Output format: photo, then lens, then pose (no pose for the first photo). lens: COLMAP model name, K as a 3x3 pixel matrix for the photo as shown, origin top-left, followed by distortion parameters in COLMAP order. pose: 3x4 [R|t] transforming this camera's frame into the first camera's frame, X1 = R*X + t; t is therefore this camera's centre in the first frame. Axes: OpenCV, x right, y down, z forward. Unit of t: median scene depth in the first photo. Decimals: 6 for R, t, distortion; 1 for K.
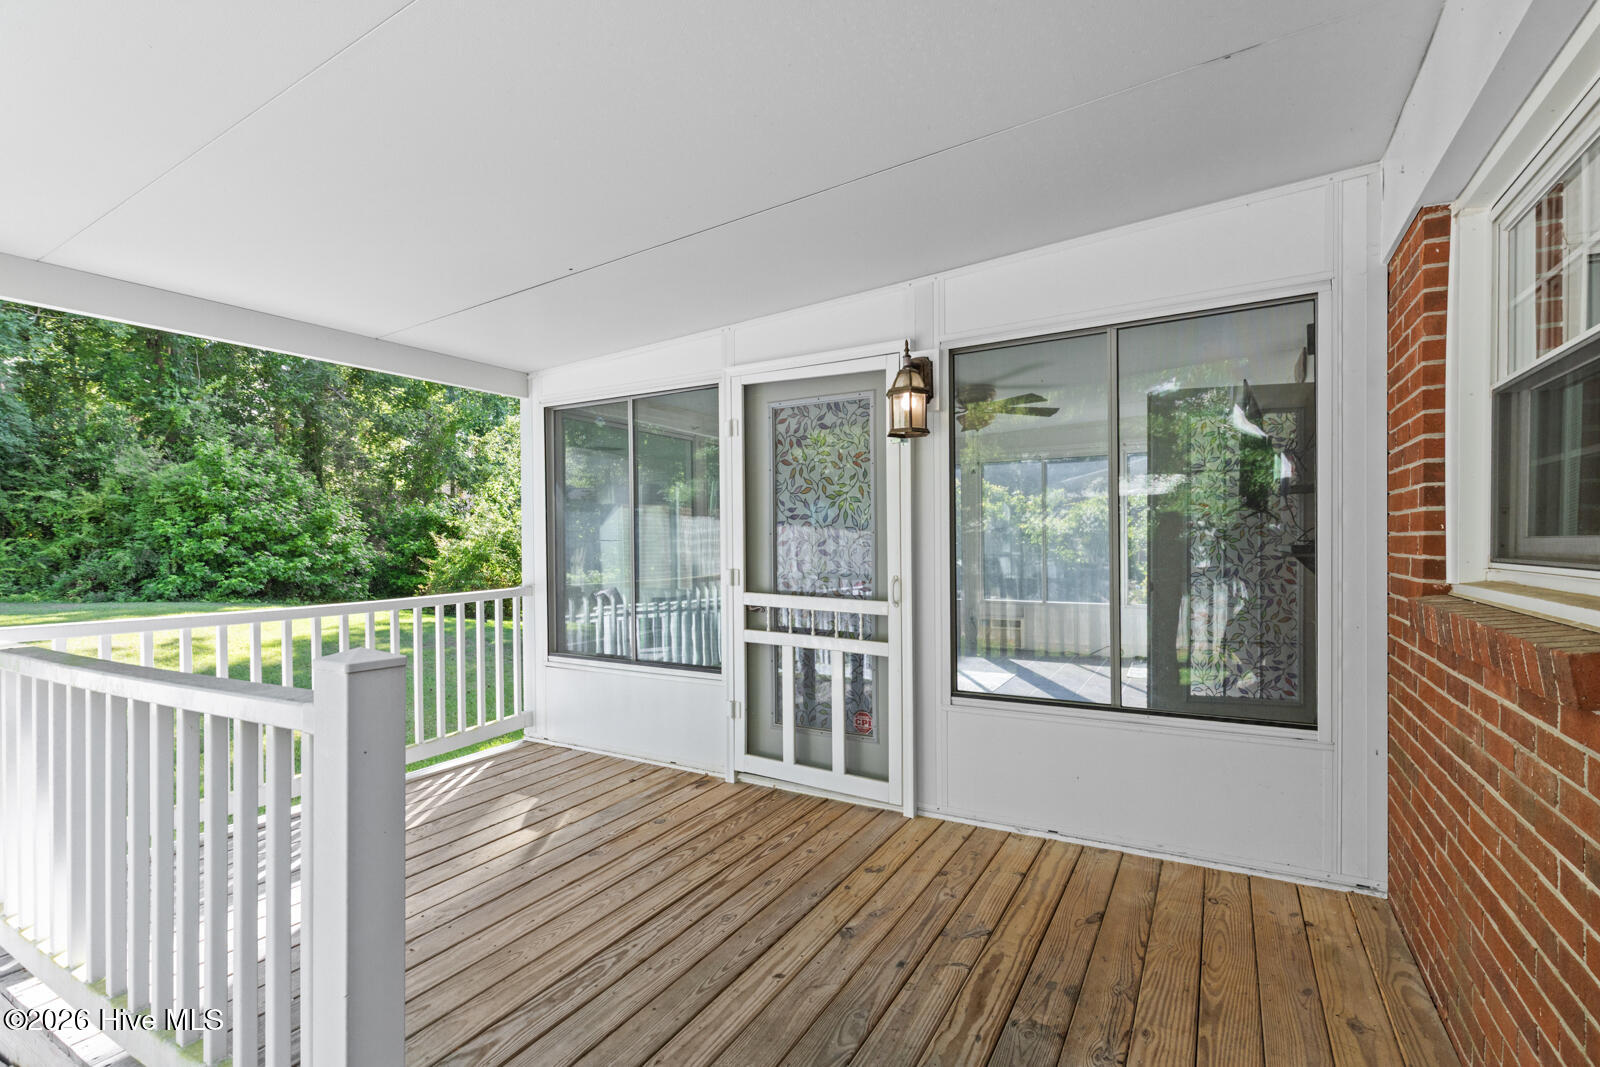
lens RADIAL K [[722.1, 0, 801.8], [0, 722.1, 539.4], [0, 0, 1]] dist [0.002676, -0.000782]
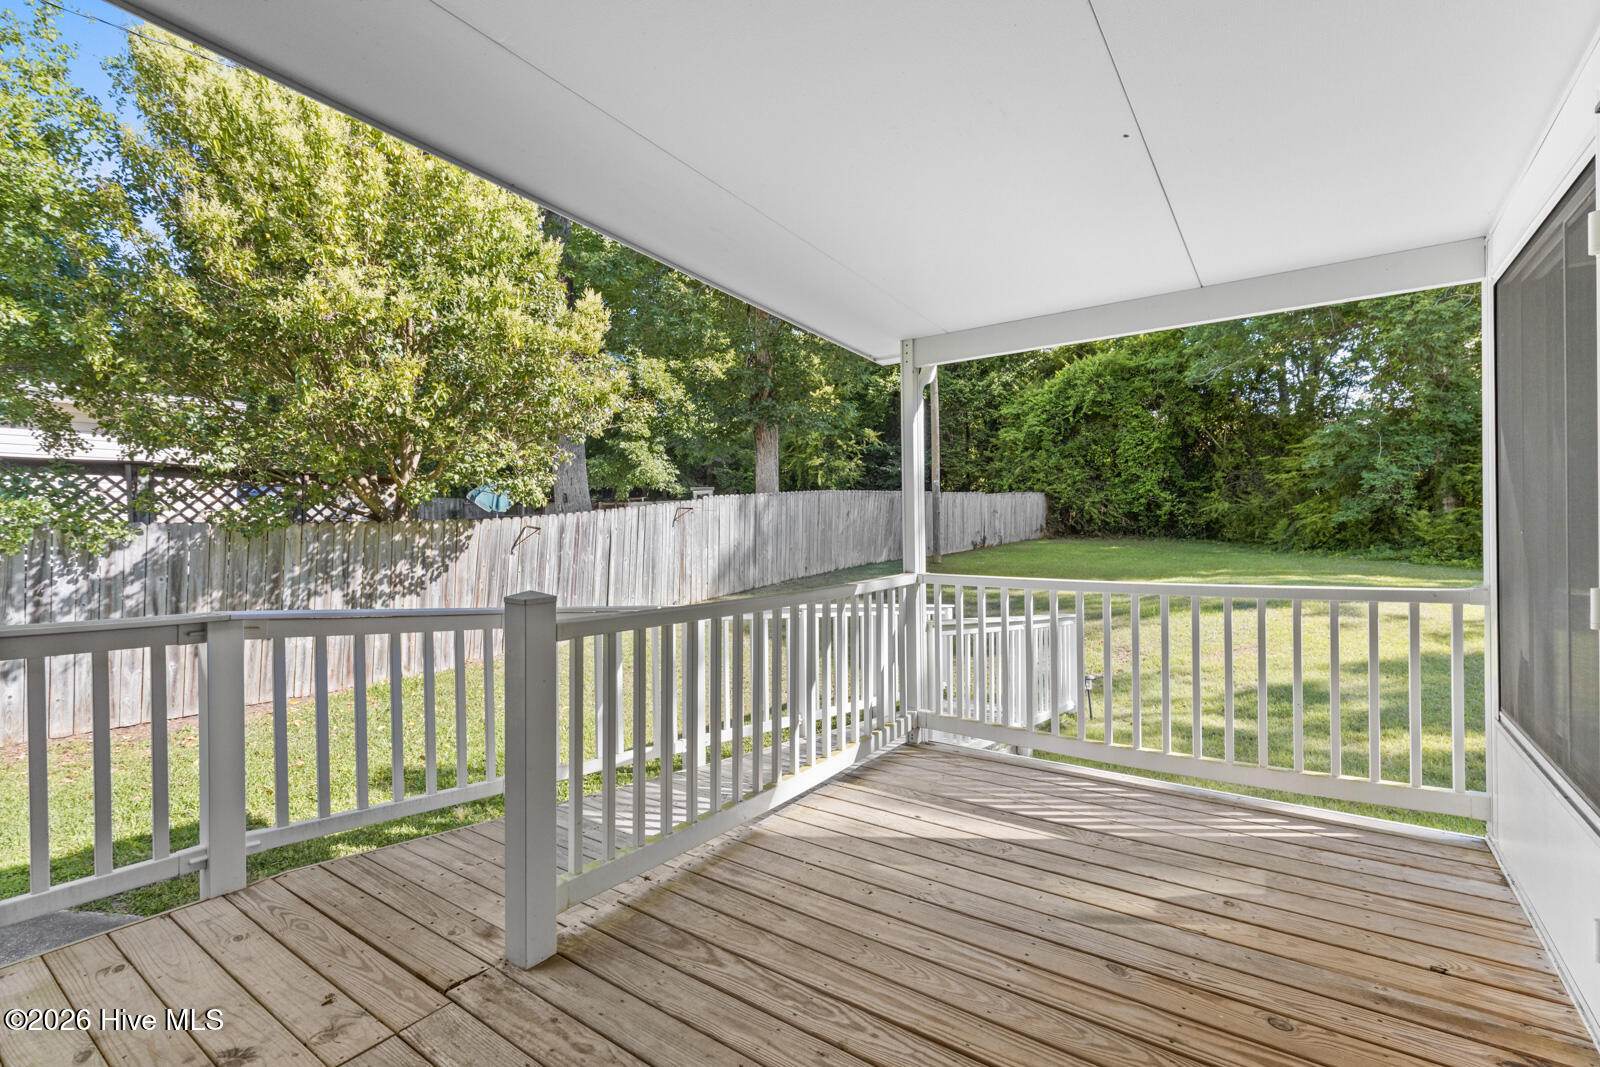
lens RADIAL K [[722.1, 0, 806.4], [0, 722.1, 528.2], [0, 0, 1]] dist [0.002676, -0.000782]
pose [[-0.089290, 0.015008, -0.995893, 0.330939], [0.014350, 0.999802, 0.013781, -0.000590], [0.995902, -0.013061, -0.089488, 0.605802]]
